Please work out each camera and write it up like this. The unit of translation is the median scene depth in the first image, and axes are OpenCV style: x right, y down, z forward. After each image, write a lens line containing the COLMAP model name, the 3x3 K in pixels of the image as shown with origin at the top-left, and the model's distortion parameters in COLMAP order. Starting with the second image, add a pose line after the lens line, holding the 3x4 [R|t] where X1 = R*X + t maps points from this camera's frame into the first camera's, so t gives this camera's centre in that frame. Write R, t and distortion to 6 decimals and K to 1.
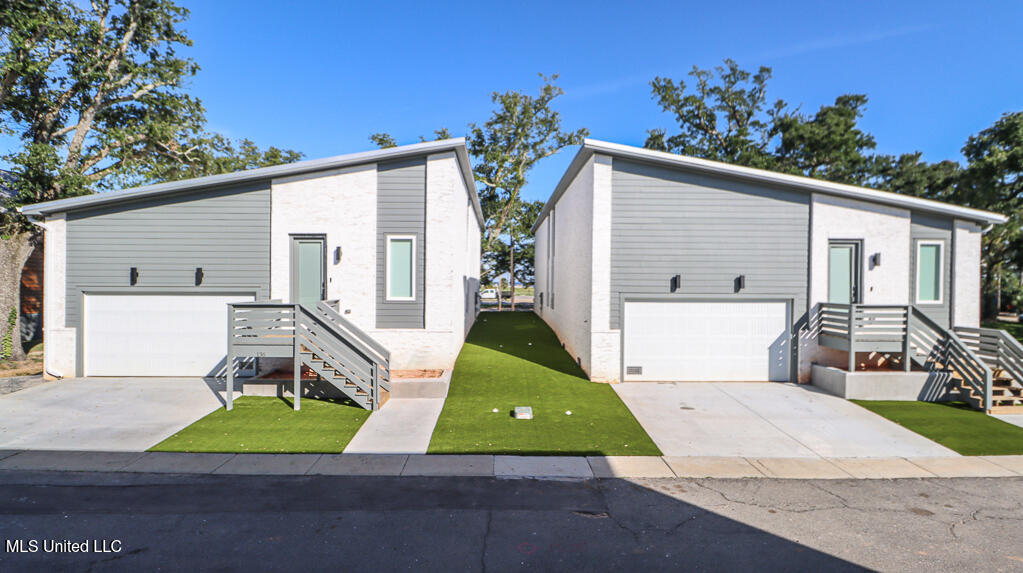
lens RADIAL K [[487.7, 0, 511.5], [0, 487.7, 286.5], [0, 0, 1]] dist [0.020307, -0.020192]
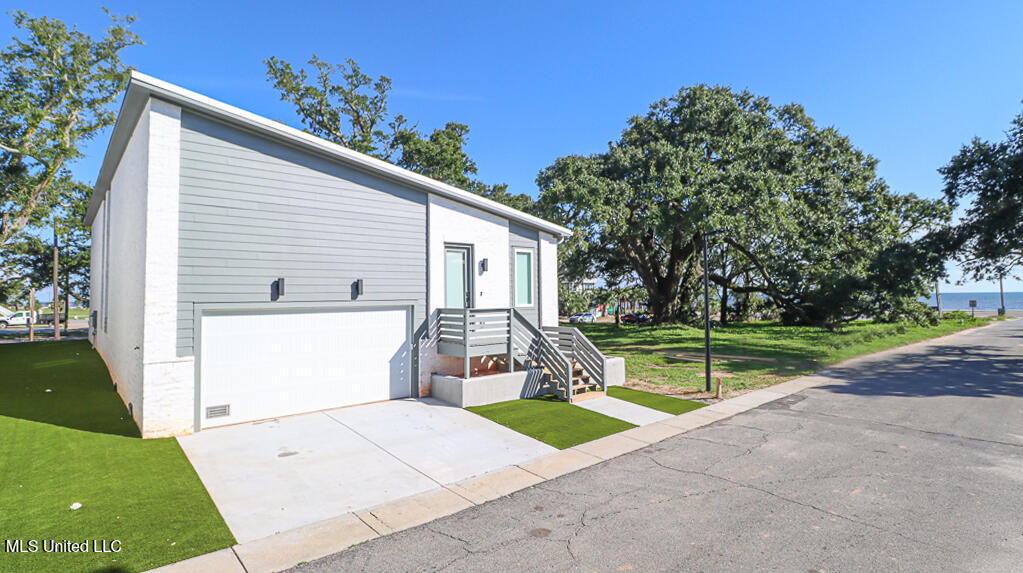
lens RADIAL K [[511.4, 0, 506.3], [0, 511.4, 286.3], [0, 0, 1]] dist [0.023863, -0.022576]
pose [[0.767229, -0.000371, 0.641373, 0.095834], [0.020259, 0.999515, -0.023657, 0.016185], [-0.641053, 0.031144, 0.766865, 0.153796]]
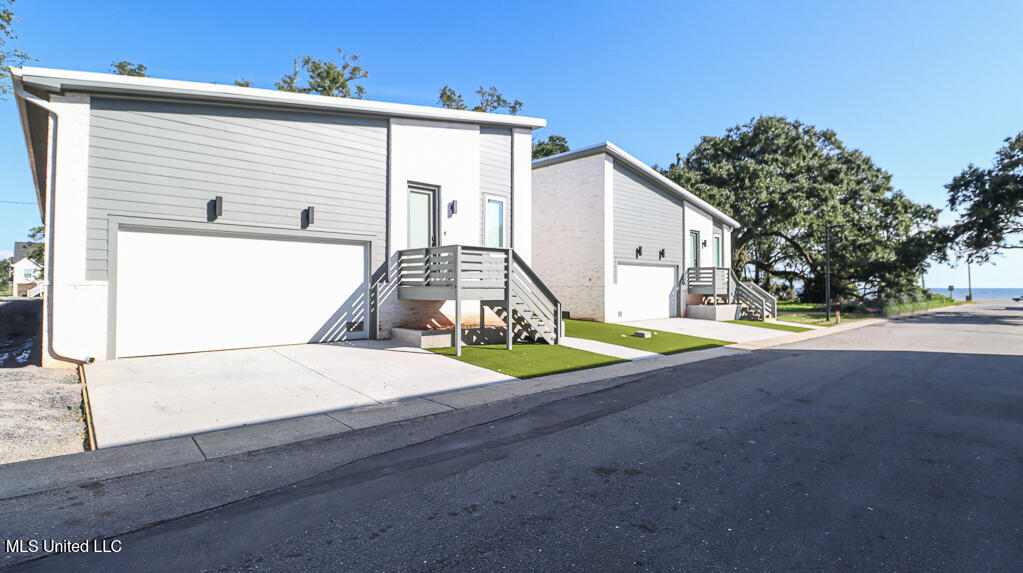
lens RADIAL K [[487.7, 0, 511.5], [0, 487.7, 286.5], [0, 0, 1]] dist [0.020307, -0.020192]
pose [[0.746743, -0.003852, 0.665101, -0.924056], [0.005932, 0.999982, -0.000869, 0.096088], [-0.665086, 0.004594, 0.746753, 0.170102]]
